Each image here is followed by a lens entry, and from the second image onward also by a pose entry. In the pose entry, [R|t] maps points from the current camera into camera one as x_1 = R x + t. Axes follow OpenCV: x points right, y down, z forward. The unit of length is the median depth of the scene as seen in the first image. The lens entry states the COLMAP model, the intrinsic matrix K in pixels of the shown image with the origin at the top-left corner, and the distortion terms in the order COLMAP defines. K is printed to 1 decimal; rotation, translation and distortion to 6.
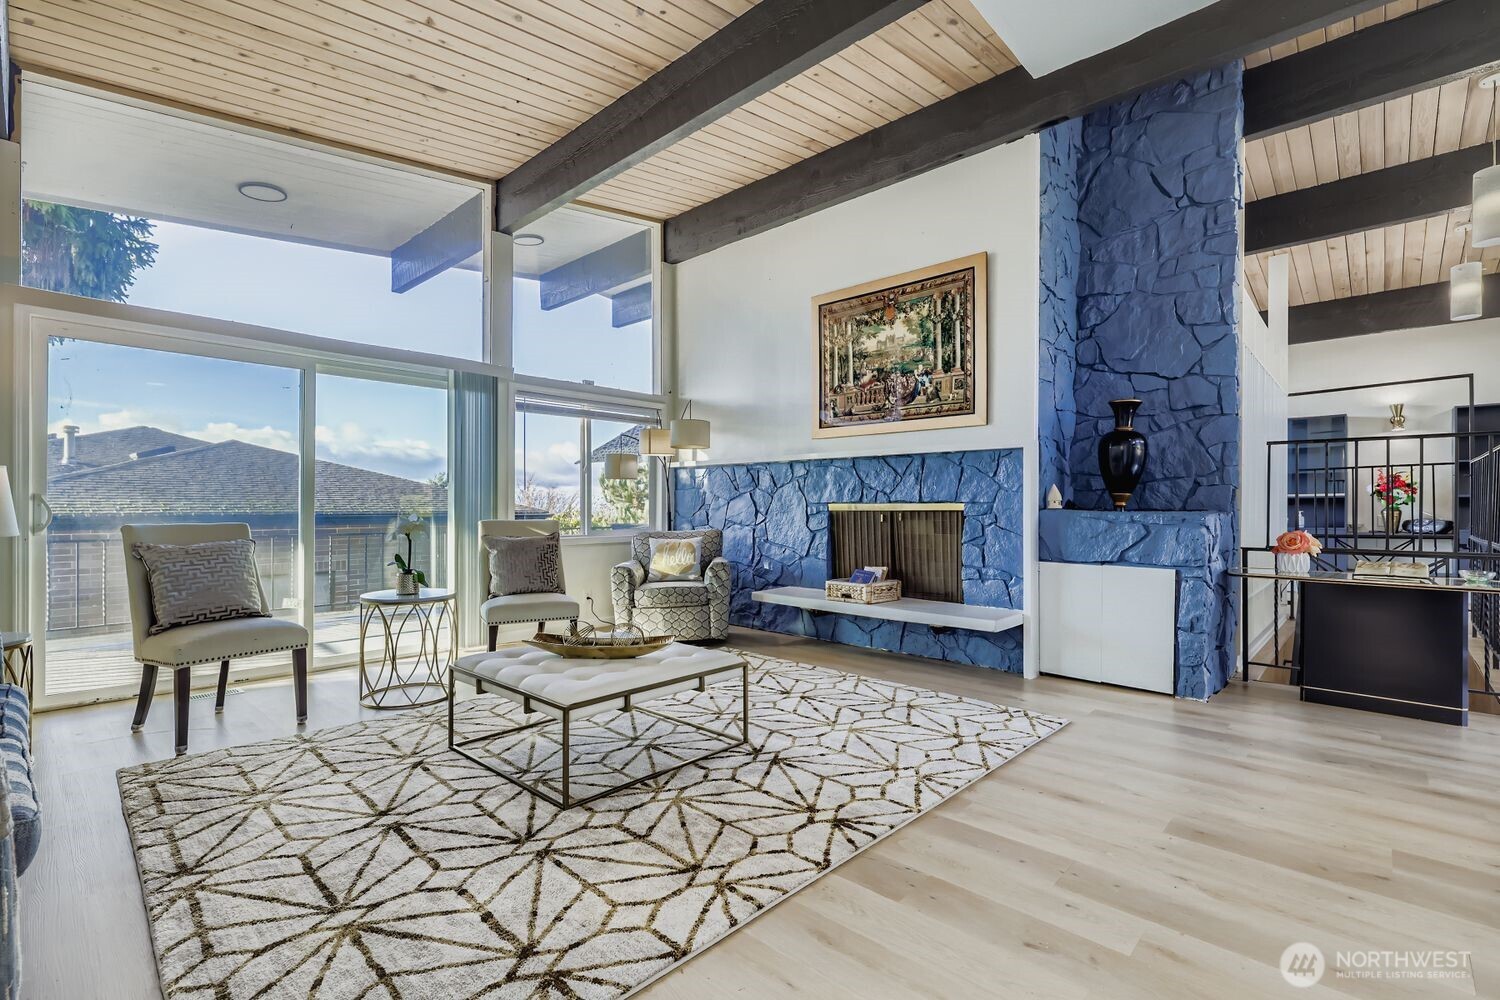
lens RADIAL K [[689.8, 0, 750.0], [0, 689.8, 500.0], [0, 0, 1]] dist [0.011161, 0.000007]
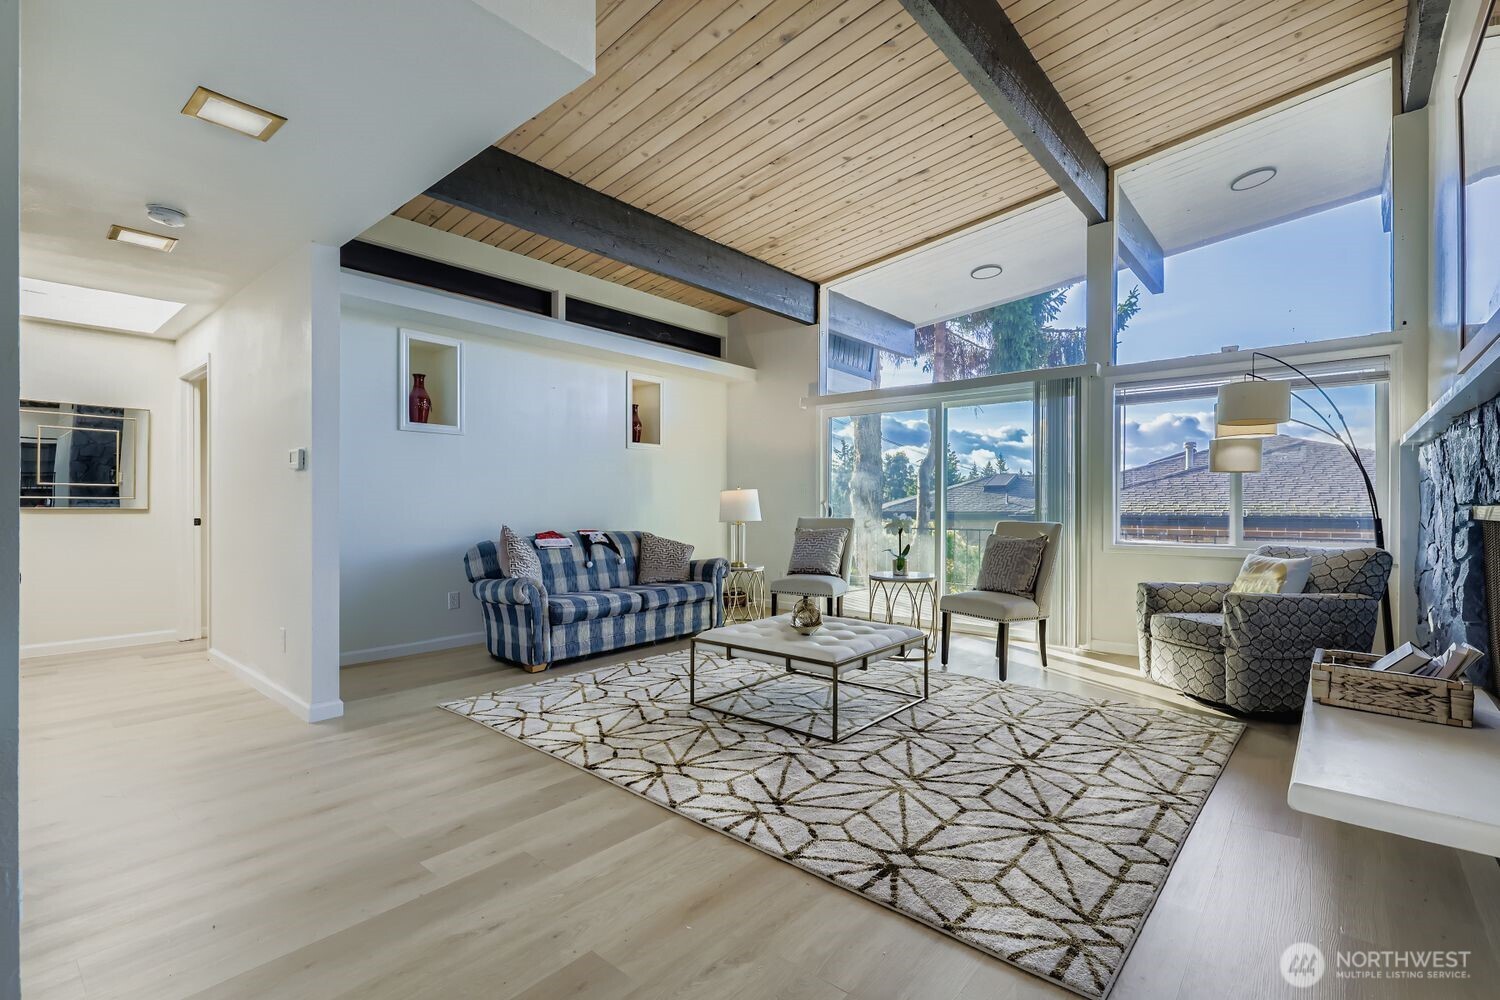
lens RADIAL K [[675.9, 0, 750.0], [0, 675.9, 500.0], [0, 0, 1]] dist [0.001791, 0.000167]
pose [[0.033015, -0.011235, -0.999392, 1.096770], [0.006281, 0.999919, -0.011034, 0.009287], [0.999435, -0.005913, 0.033083, 0.952373]]
